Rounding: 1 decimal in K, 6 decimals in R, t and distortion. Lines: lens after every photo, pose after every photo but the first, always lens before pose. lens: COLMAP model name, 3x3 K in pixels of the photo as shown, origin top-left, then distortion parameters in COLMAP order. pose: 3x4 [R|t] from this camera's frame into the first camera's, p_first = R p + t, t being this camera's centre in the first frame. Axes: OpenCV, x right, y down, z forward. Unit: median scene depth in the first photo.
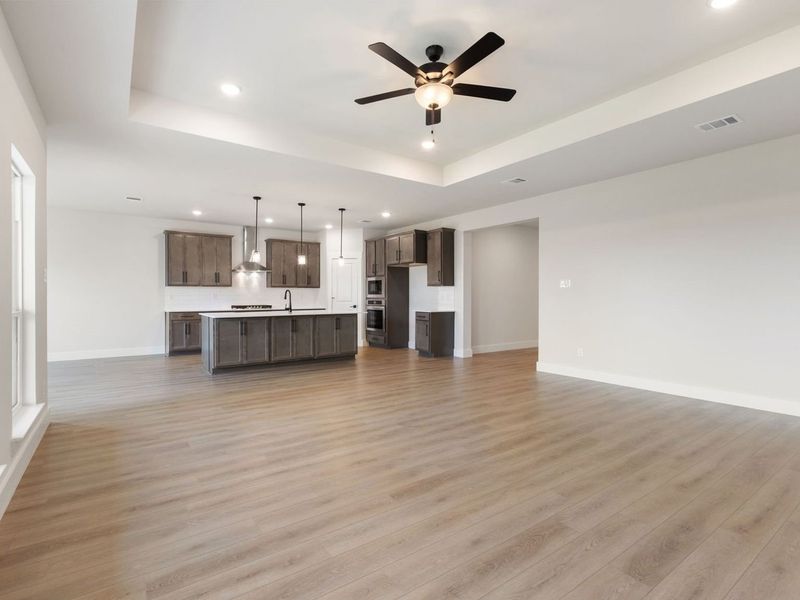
lens RADIAL K [[401.9, 0, 394.0], [0, 401.9, 302.3], [0, 0, 1]] dist [0.000565, 0.000060]
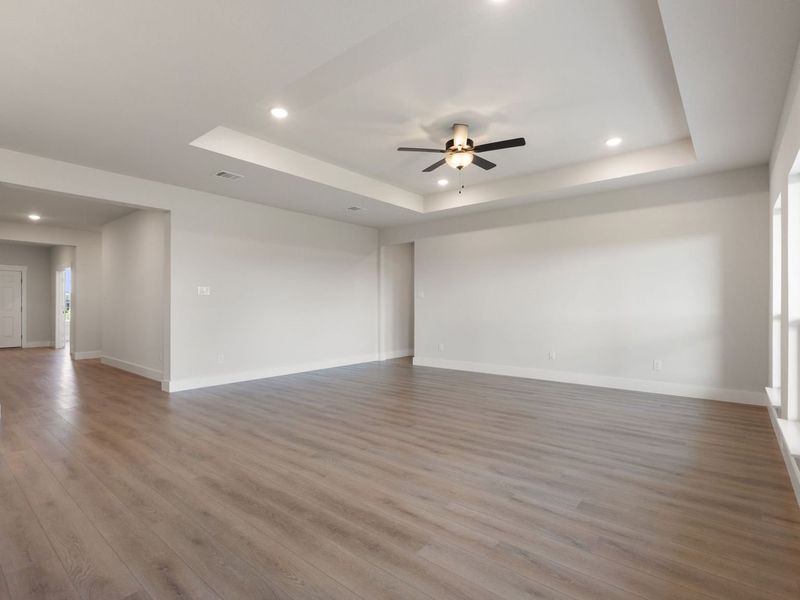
lens RADIAL K [[401.9, 0, 394.0], [0, 401.9, 302.3], [0, 0, 1]] dist [0.000565, 0.000060]
pose [[-0.253978, 0.002120, 0.967208, -1.155074], [0.013268, 0.999911, 0.001292, -0.021472], [-0.967119, 0.013161, -0.253984, 1.533651]]
